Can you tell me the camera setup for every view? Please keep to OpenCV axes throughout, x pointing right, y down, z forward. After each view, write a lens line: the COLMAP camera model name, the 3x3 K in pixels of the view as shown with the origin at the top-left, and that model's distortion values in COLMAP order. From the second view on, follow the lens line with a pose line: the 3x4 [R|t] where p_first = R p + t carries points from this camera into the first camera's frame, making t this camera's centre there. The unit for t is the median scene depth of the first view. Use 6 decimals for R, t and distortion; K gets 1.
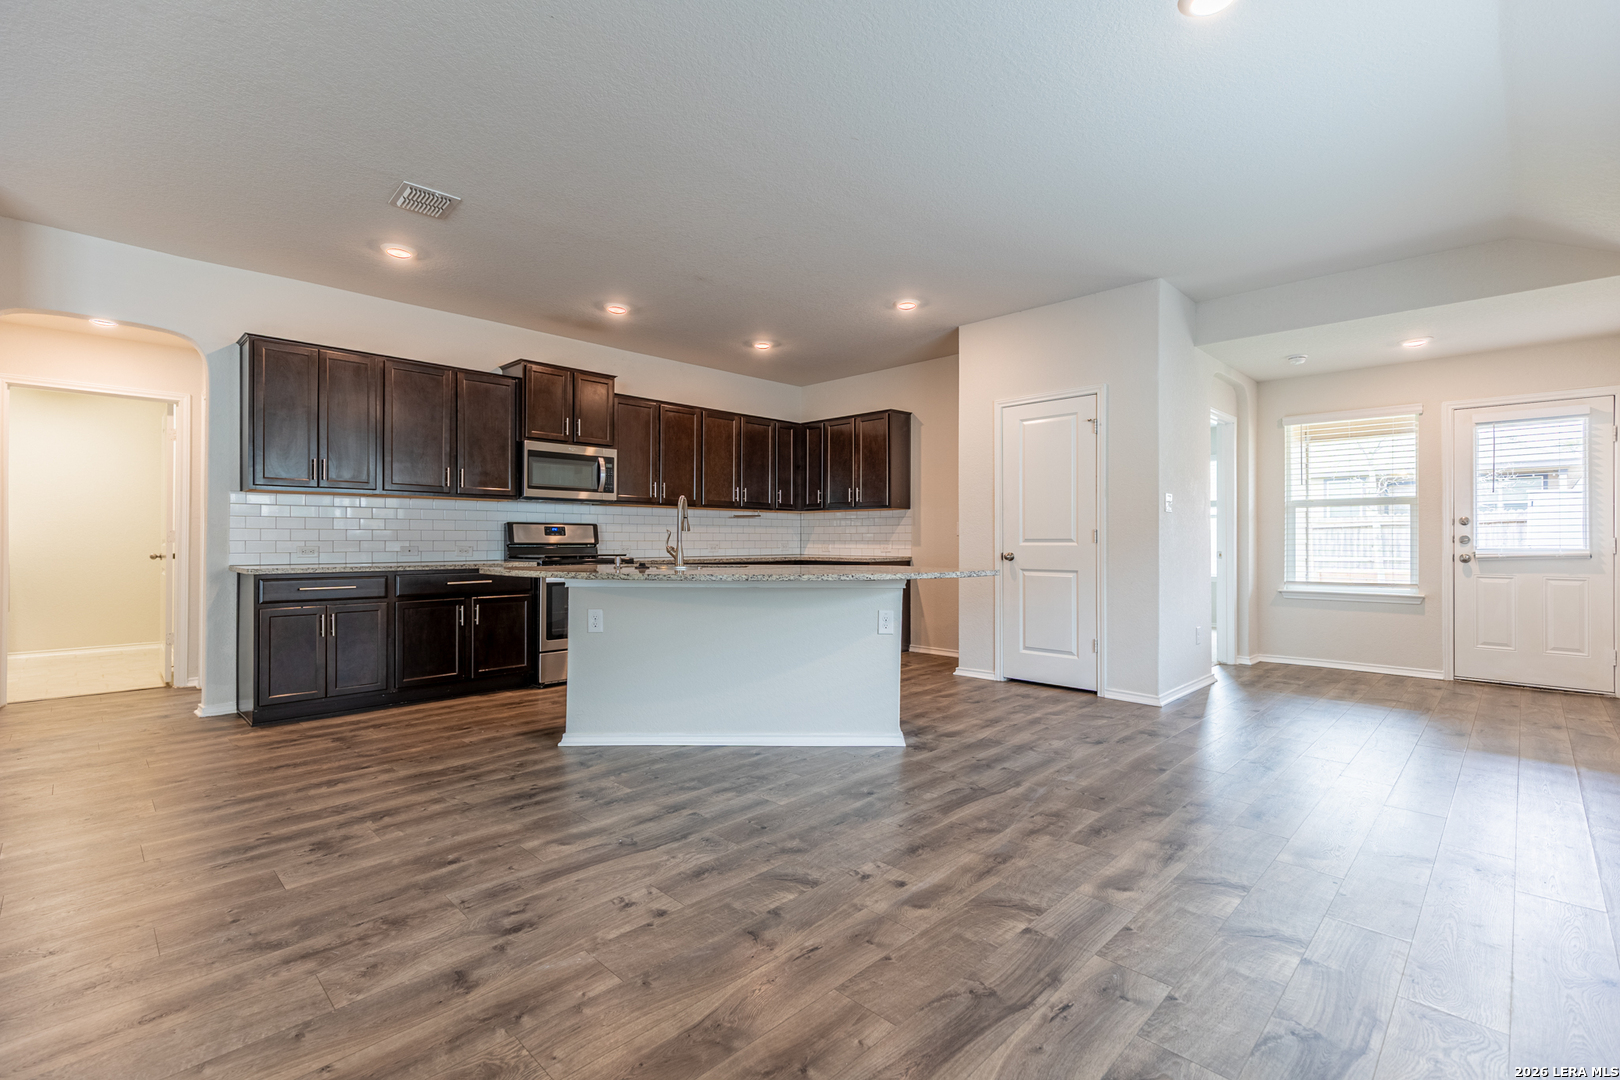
lens RADIAL K [[725.5, 0, 815.6], [0, 725.5, 537.5], [0, 0, 1]] dist [0.008806, -0.000854]
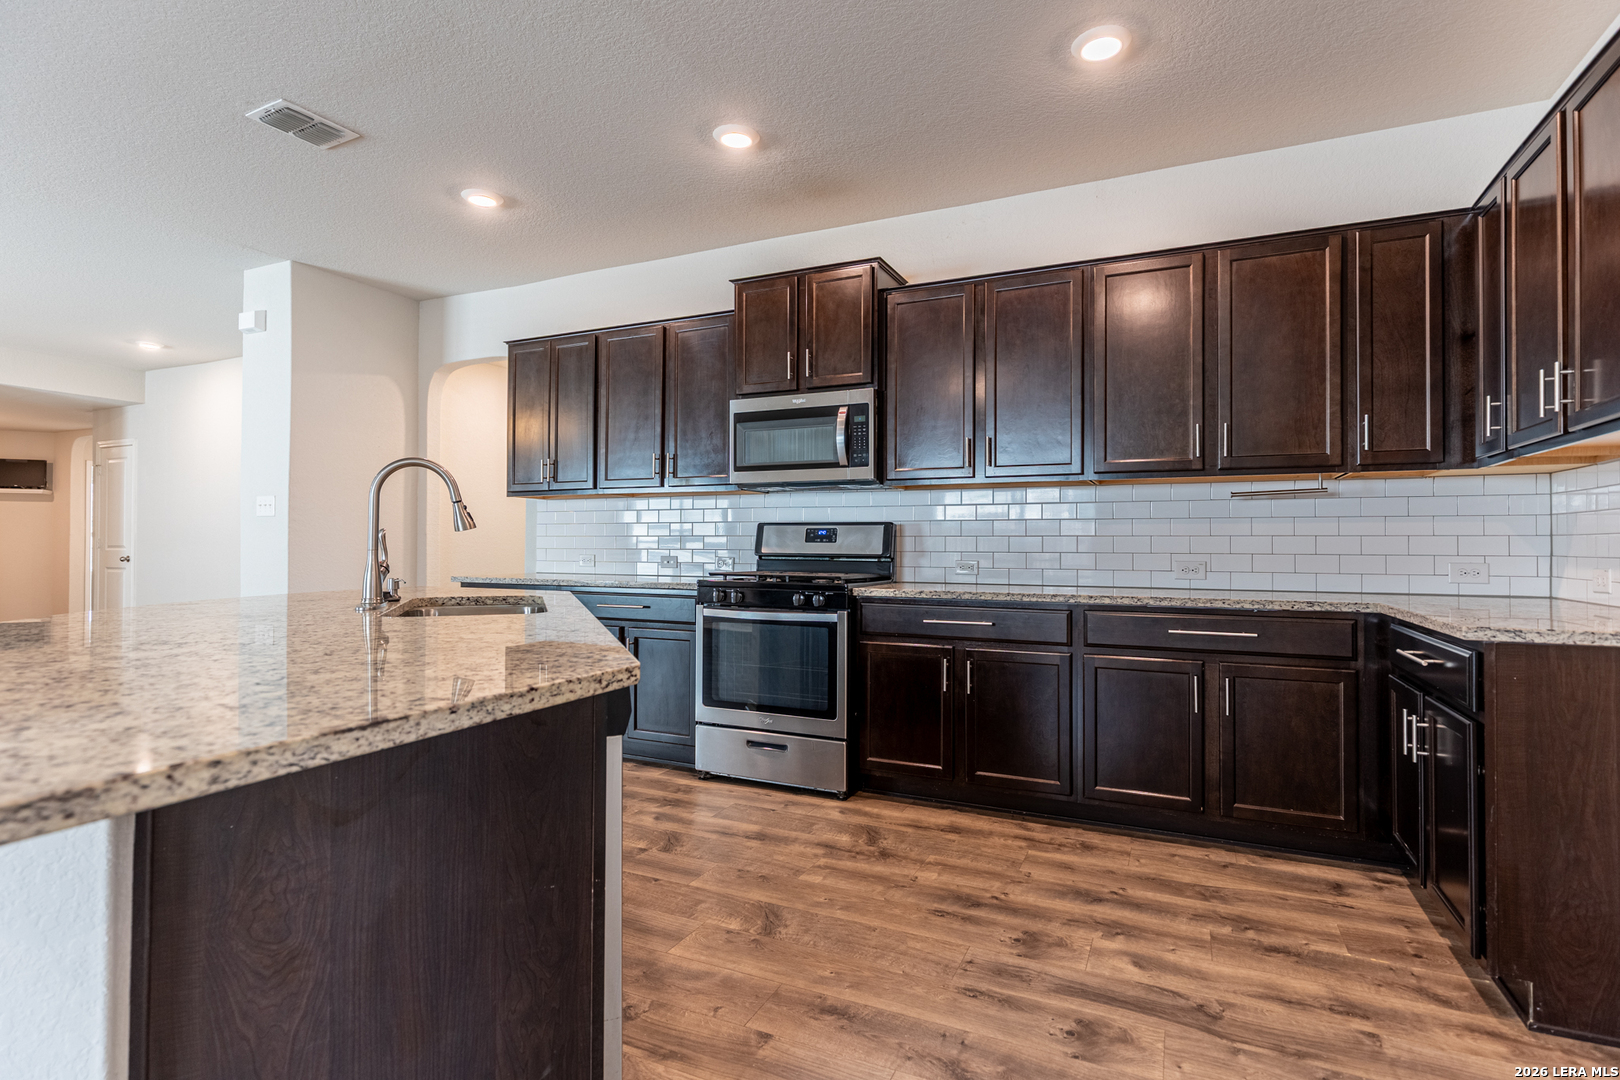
lens RADIAL K [[797.2, 0, 812.4], [0, 797.2, 537.9], [0, 0, 1]] dist [0.003571, -0.001383]
pose [[0.331706, -0.008959, -0.943340, 0.310443], [-0.001955, 0.999946, -0.010184, 0.000464], [0.943381, 0.005222, 0.331671, 0.811263]]
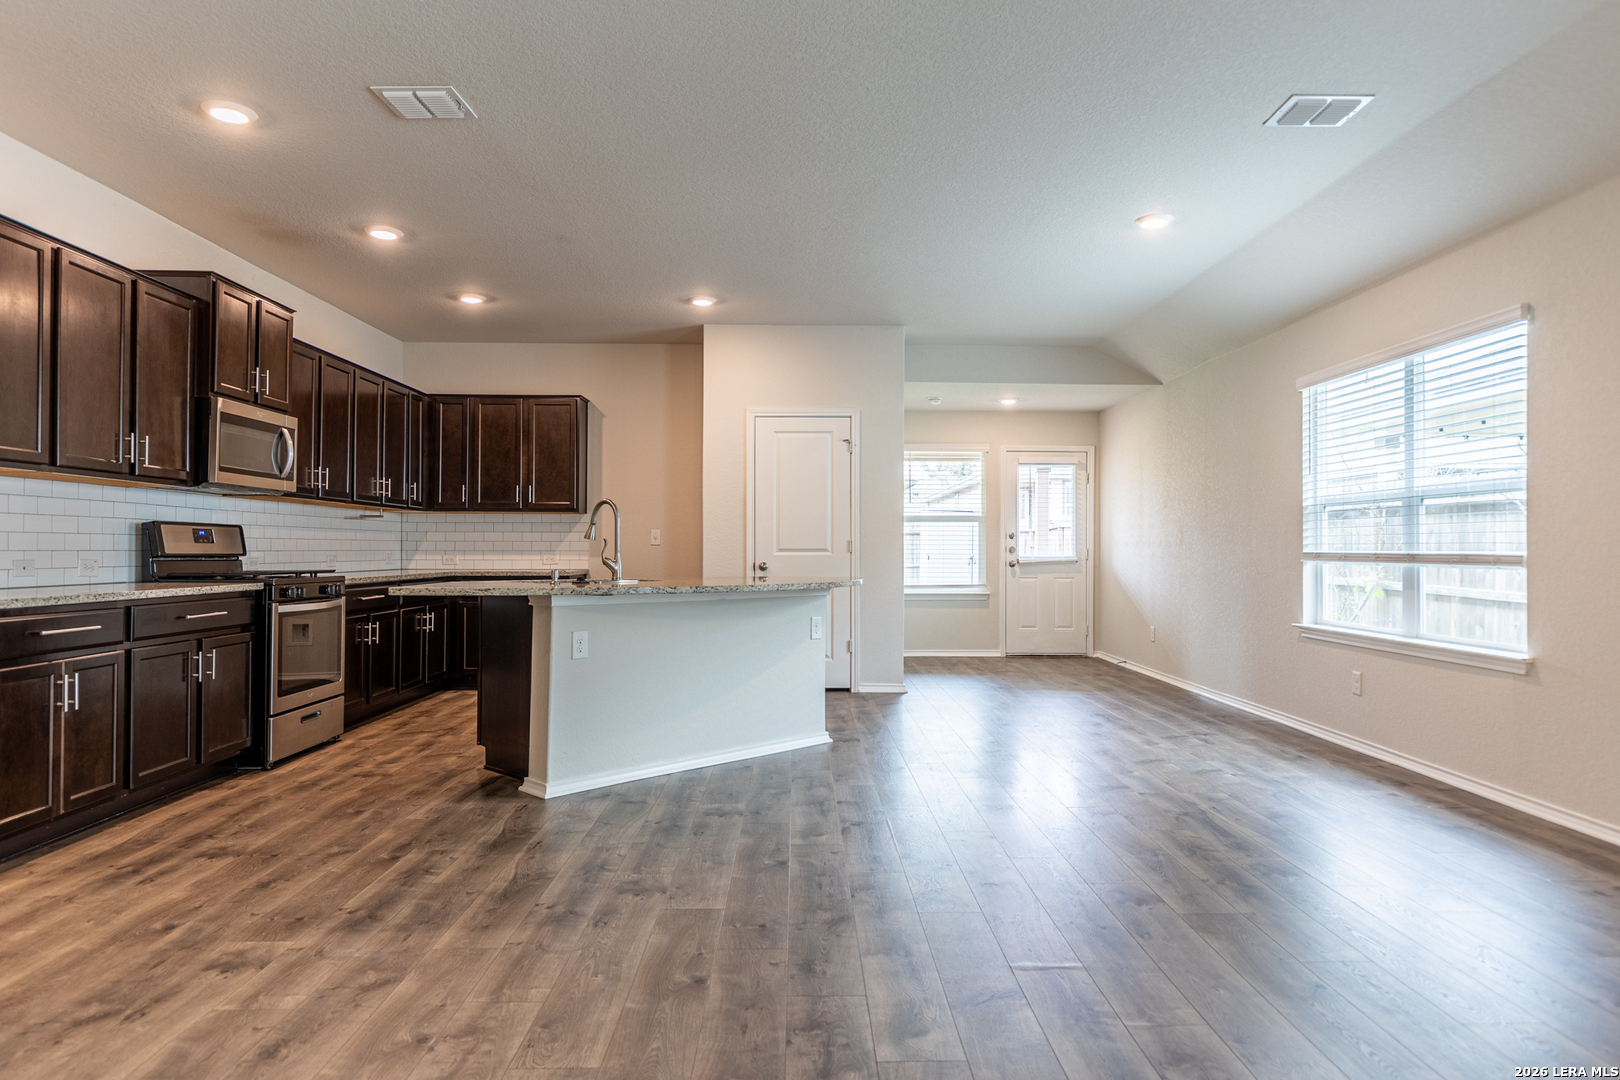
lens RADIAL K [[985.1, 0, 817.9], [0, 985.1, 539.2], [0, 0, 1]] dist [0.003116, -0.002219]
pose [[0.699544, 0.007835, 0.714547, -0.641199], [-0.003141, 0.999964, -0.007889, -0.000857], [-0.714583, 0.003274, 0.699543, -0.005787]]
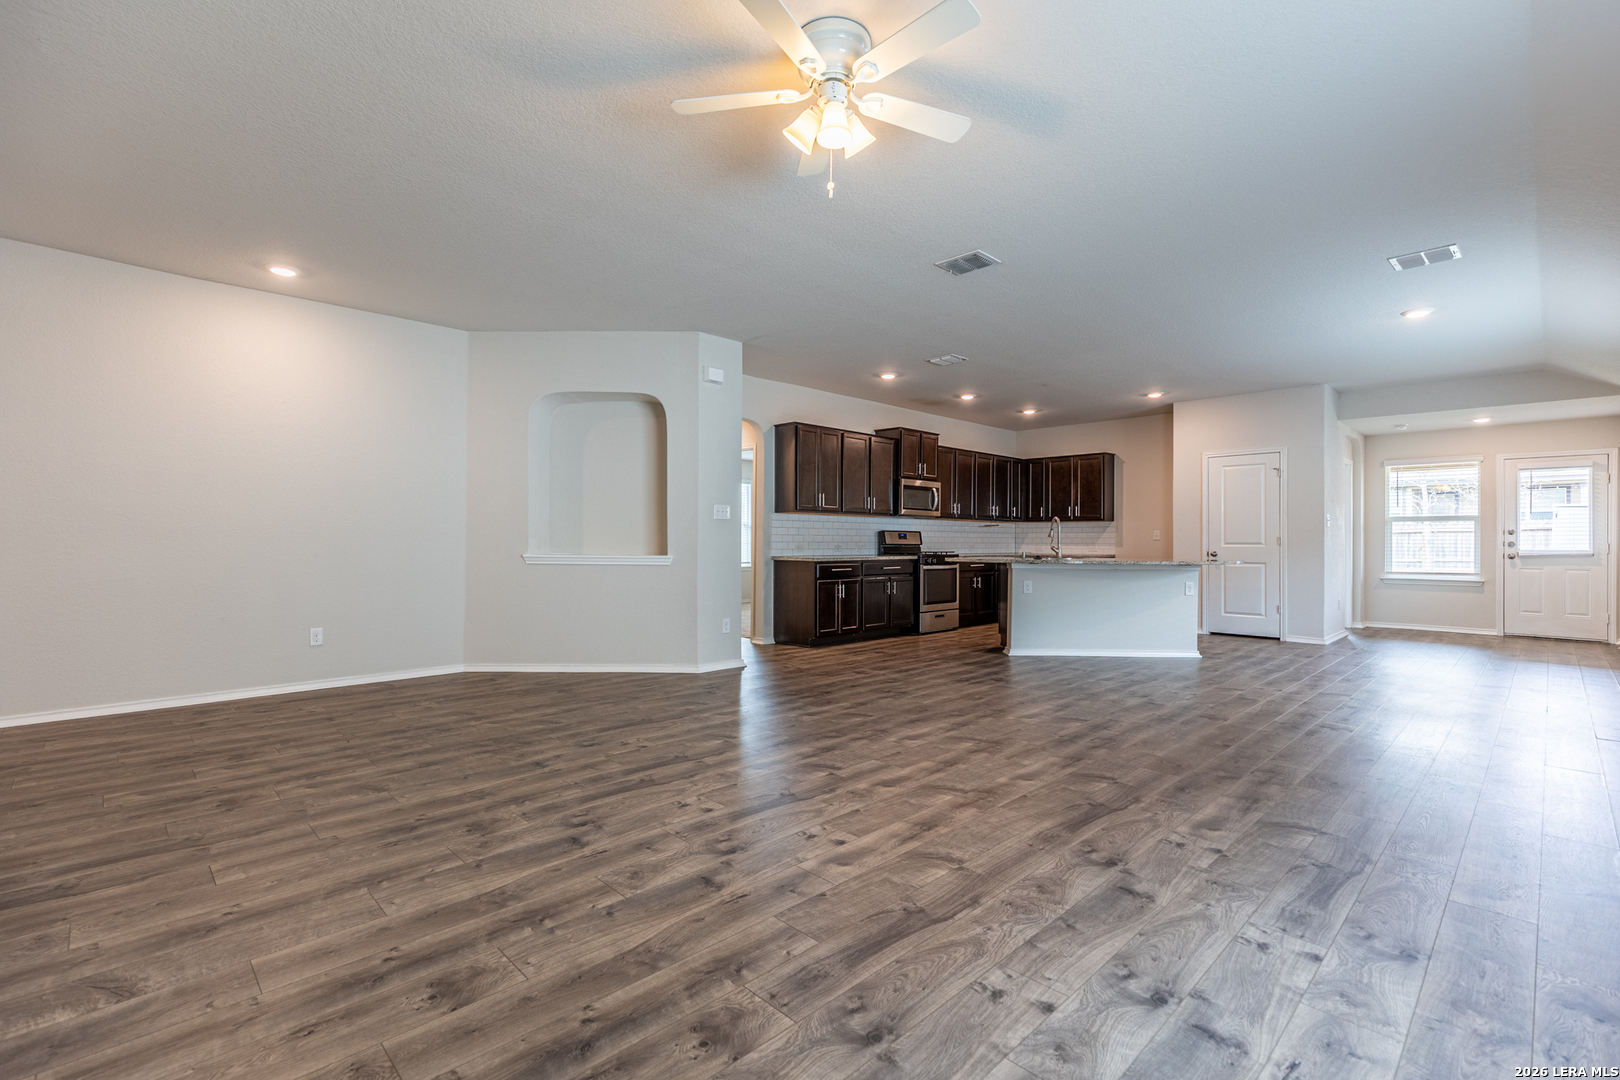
lens RADIAL K [[725.5, 0, 815.1], [0, 725.5, 540.3], [0, 0, 1]] dist [0.008806, -0.000854]
pose [[0.999845, 0.003576, -0.017262, -0.549860], [-0.003575, 0.999994, 0.000109, 0.000134], [0.017262, -0.000048, 0.999851, -0.563568]]
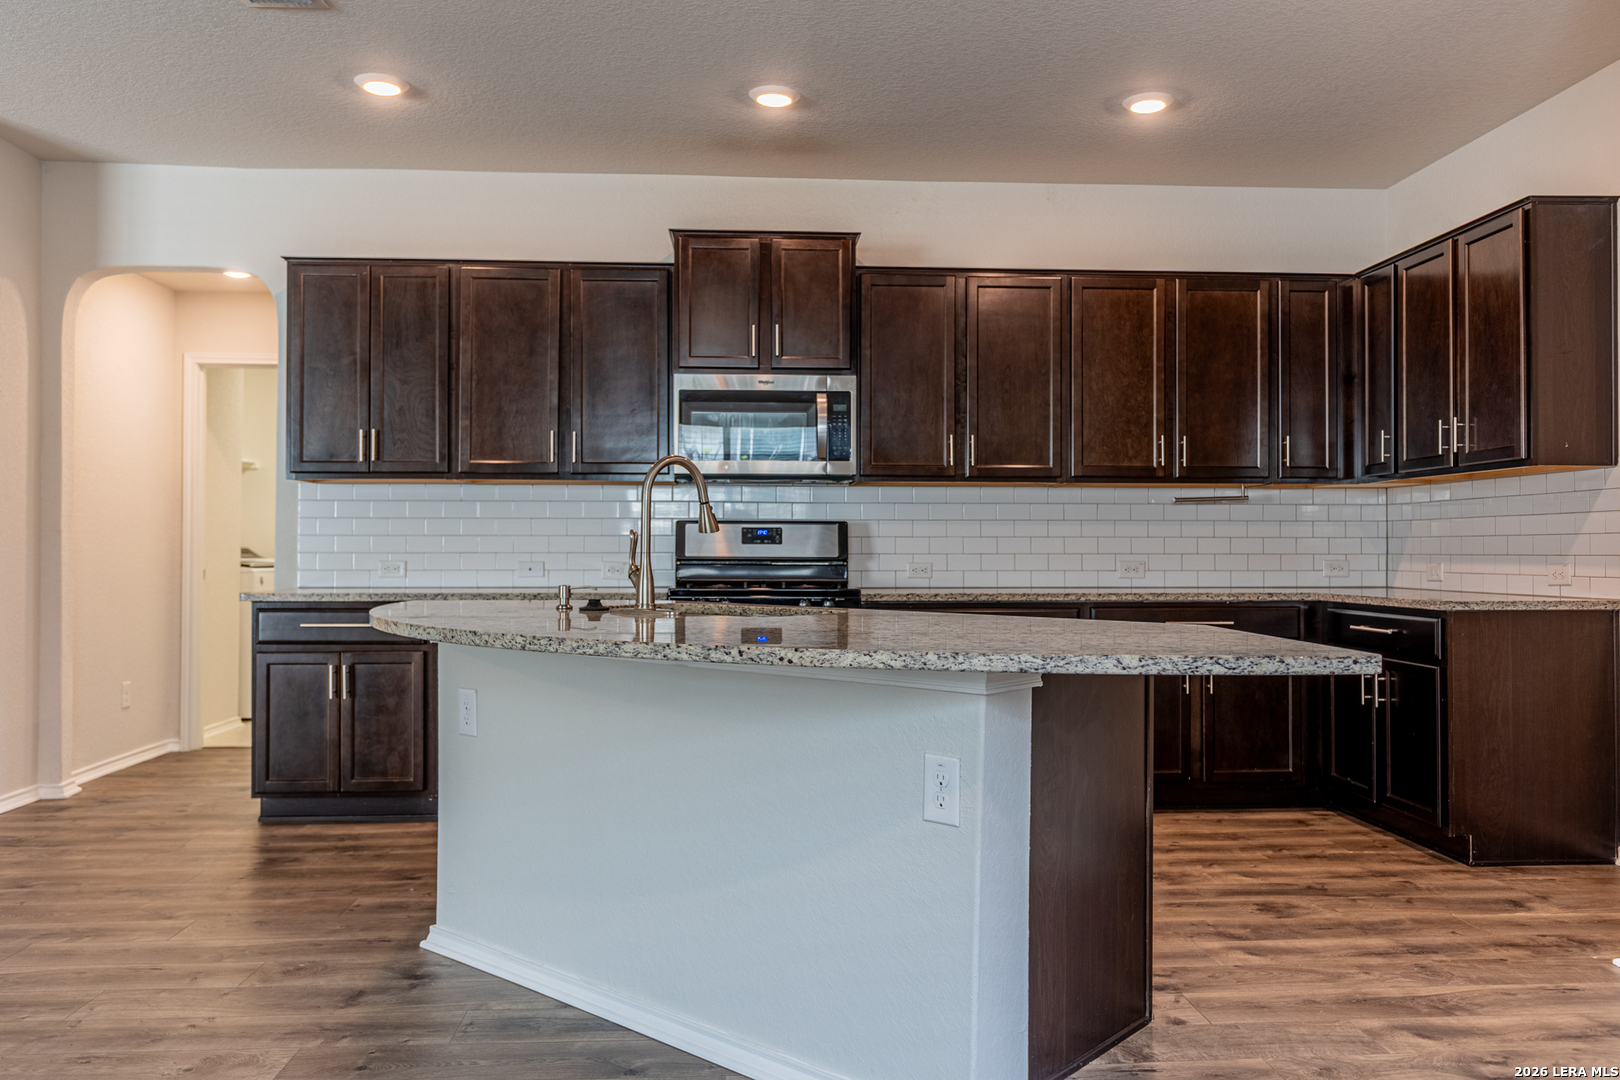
lens RADIAL K [[1236.4, 0, 816.3], [0, 1236.4, 538.0], [0, 0, 1]] dist [0.010510, -0.010003]
pose [[0.743435, -0.006927, -0.668772, 0.310311], [0.001661, 0.999962, -0.008511, 0.000842], [0.668806, 0.005216, 0.743419, 0.358990]]
